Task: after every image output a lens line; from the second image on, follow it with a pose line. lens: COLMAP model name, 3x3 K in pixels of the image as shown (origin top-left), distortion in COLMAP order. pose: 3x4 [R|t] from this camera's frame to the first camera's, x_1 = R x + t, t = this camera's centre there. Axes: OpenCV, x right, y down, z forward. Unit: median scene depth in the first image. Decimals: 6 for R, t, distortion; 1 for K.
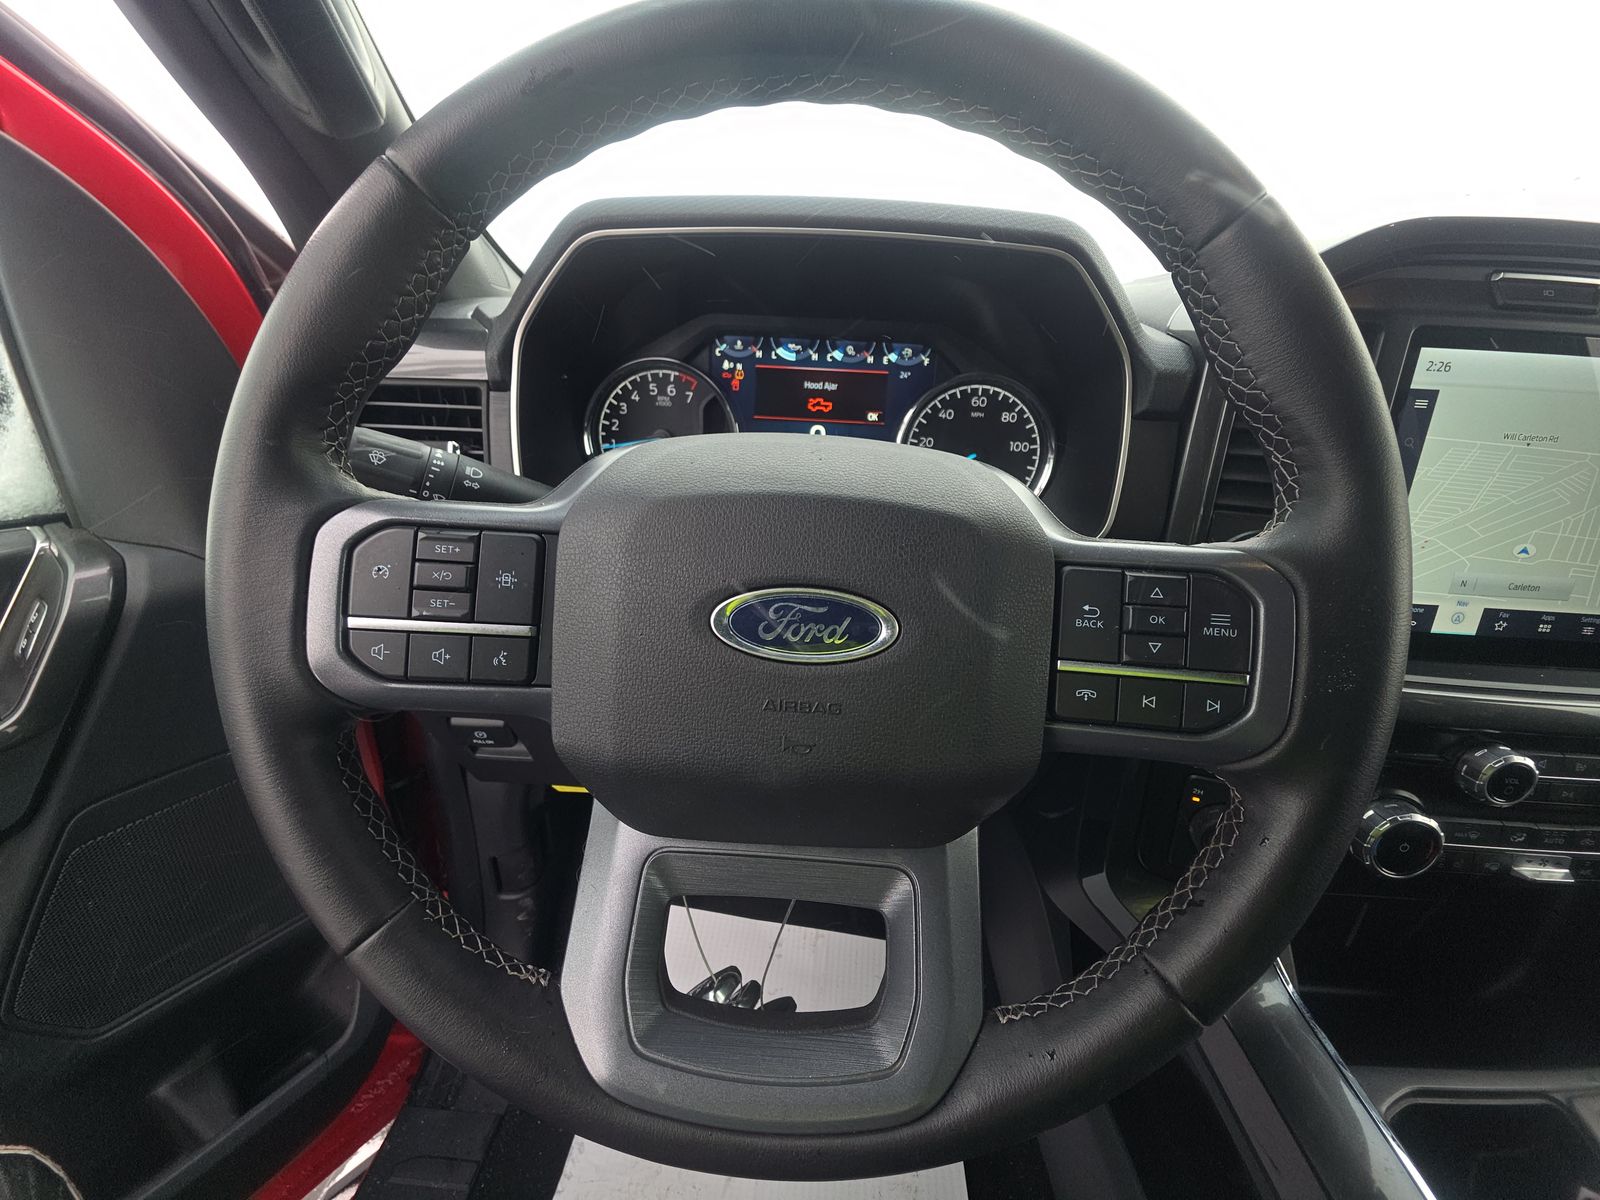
lens RADIAL K [[636.6, 0, 800.0], [0, 636.6, 600.0], [0, 0, 1]] dist [0.022719, -0.011039]
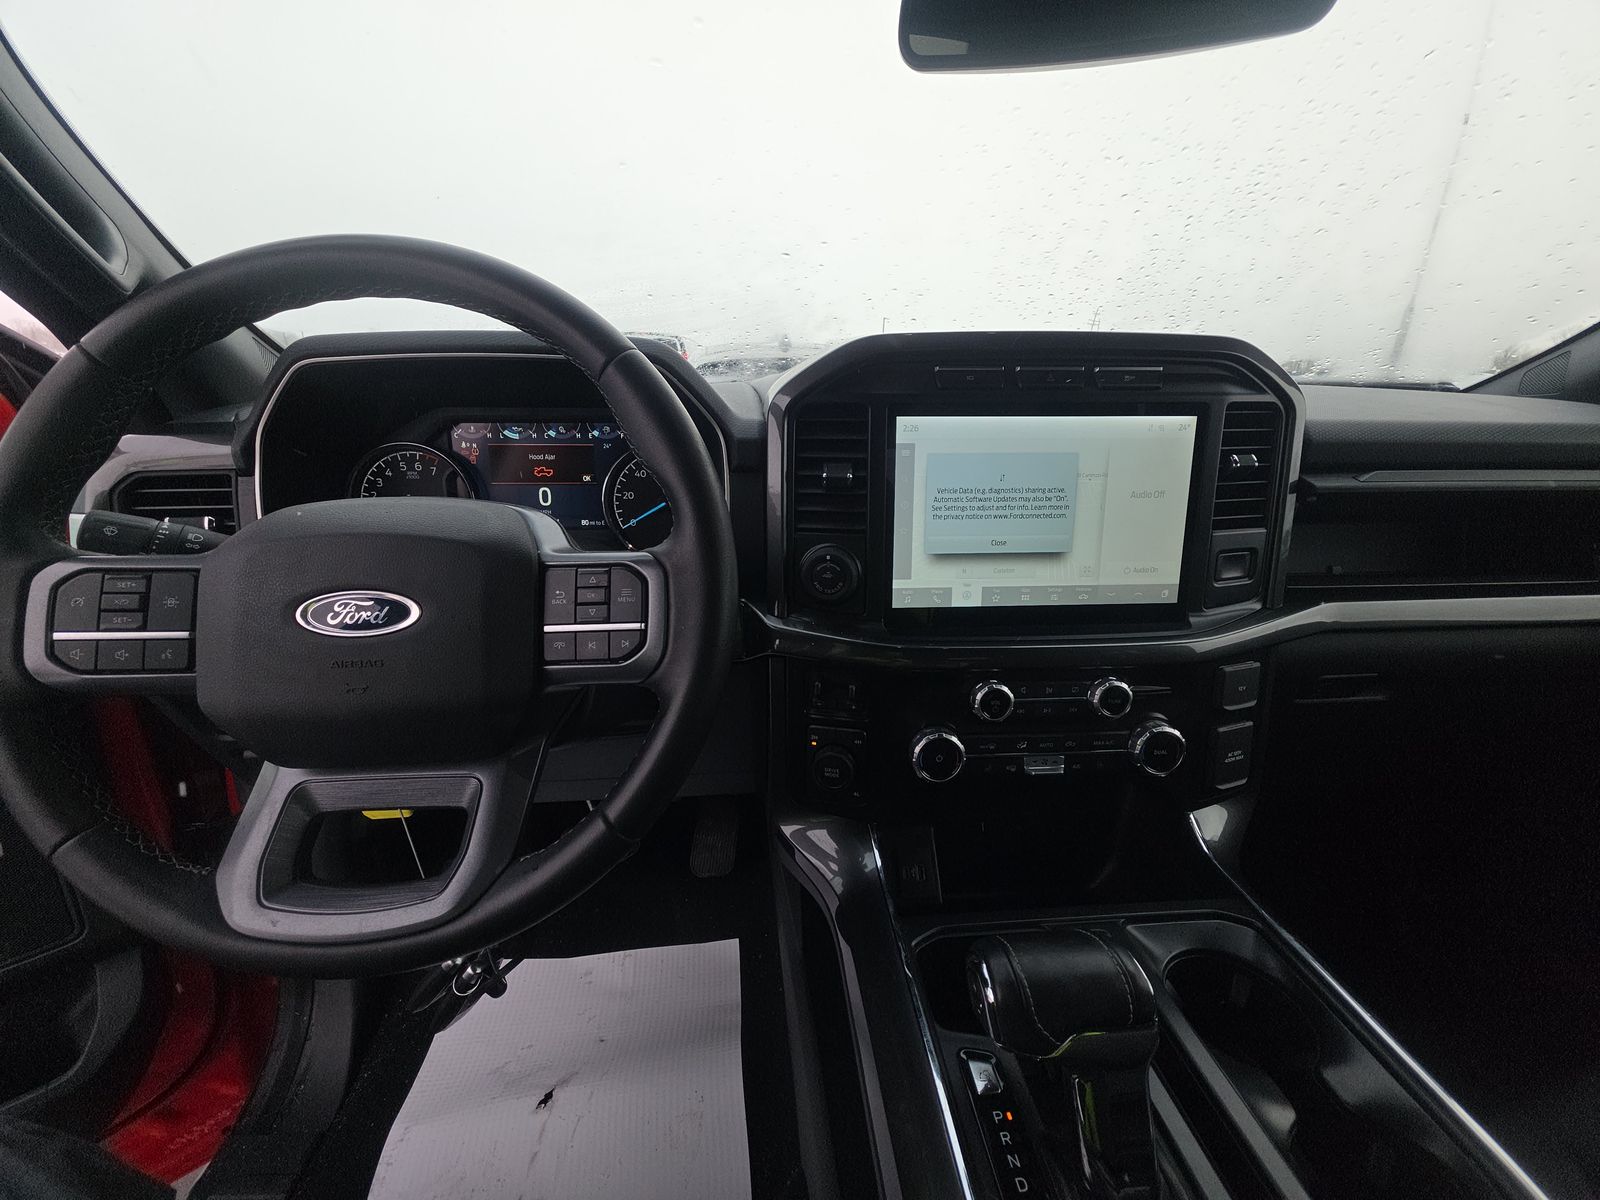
lens RADIAL K [[636.6, 0, 800.0], [0, 636.6, 600.0], [0, 0, 1]] dist [0.022719, -0.011039]
pose [[0.992785, -0.073311, 0.094889, 0.564218], [0.080854, 0.993650, -0.078247, 0.130478], [-0.088551, 0.085354, 0.992408, -0.418690]]
